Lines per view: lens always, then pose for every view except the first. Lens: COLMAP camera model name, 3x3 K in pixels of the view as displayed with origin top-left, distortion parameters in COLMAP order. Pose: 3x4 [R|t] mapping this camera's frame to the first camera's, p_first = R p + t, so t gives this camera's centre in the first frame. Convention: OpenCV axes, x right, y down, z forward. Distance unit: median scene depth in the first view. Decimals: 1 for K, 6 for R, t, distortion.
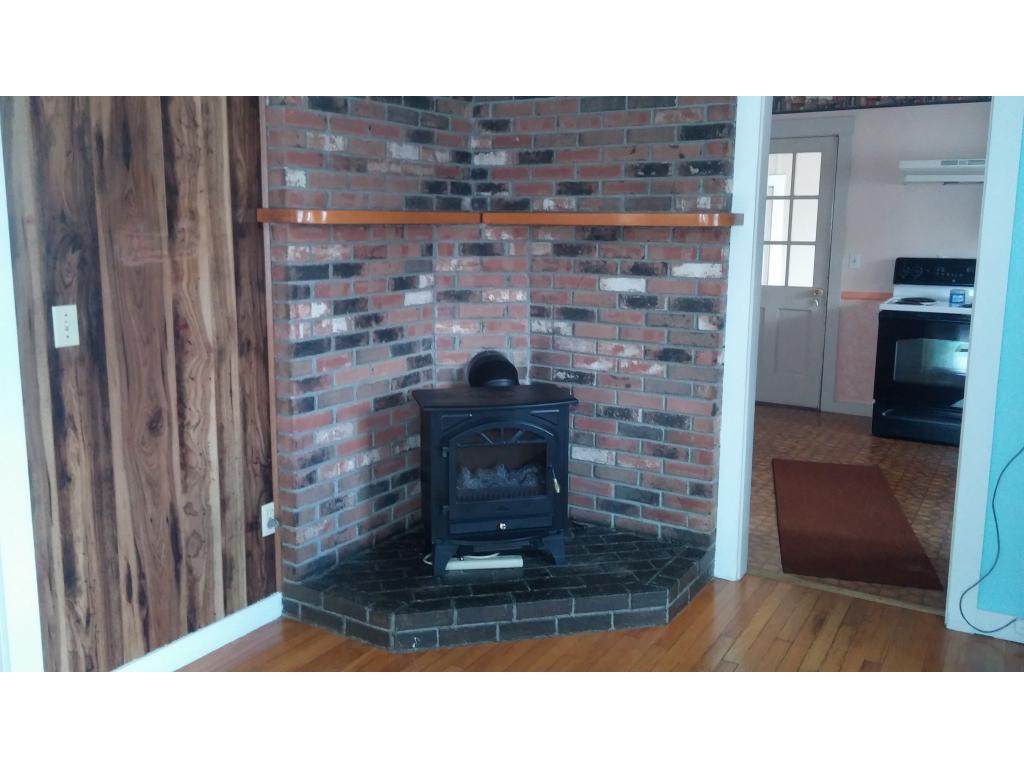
lens RADIAL K [[888.9, 0, 509.8], [0, 888.9, 380.7], [0, 0, 1]] dist [0.055560, -0.019053]
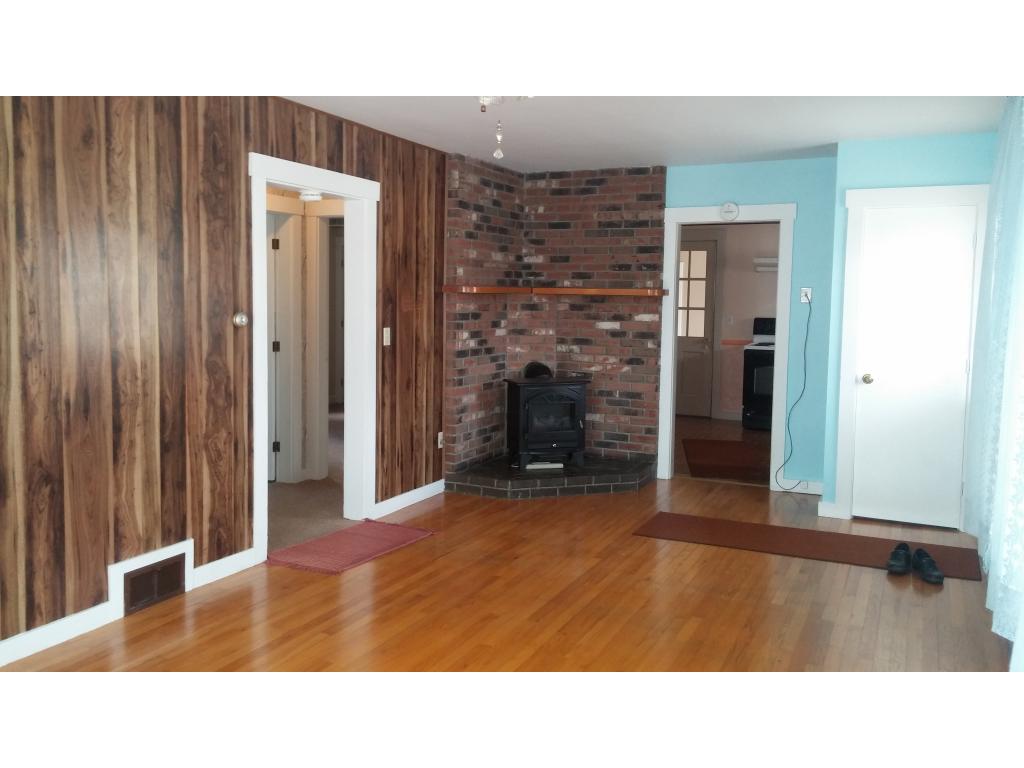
lens RADIAL K [[888.9, 0, 511.6], [0, 888.9, 382.7], [0, 0, 1]] dist [0.055560, -0.019053]
pose [[0.993860, -0.003101, 0.110597, -0.306475], [0.011563, 0.997045, -0.075948, 0.166357], [-0.110035, 0.076761, 0.990959, -0.912336]]
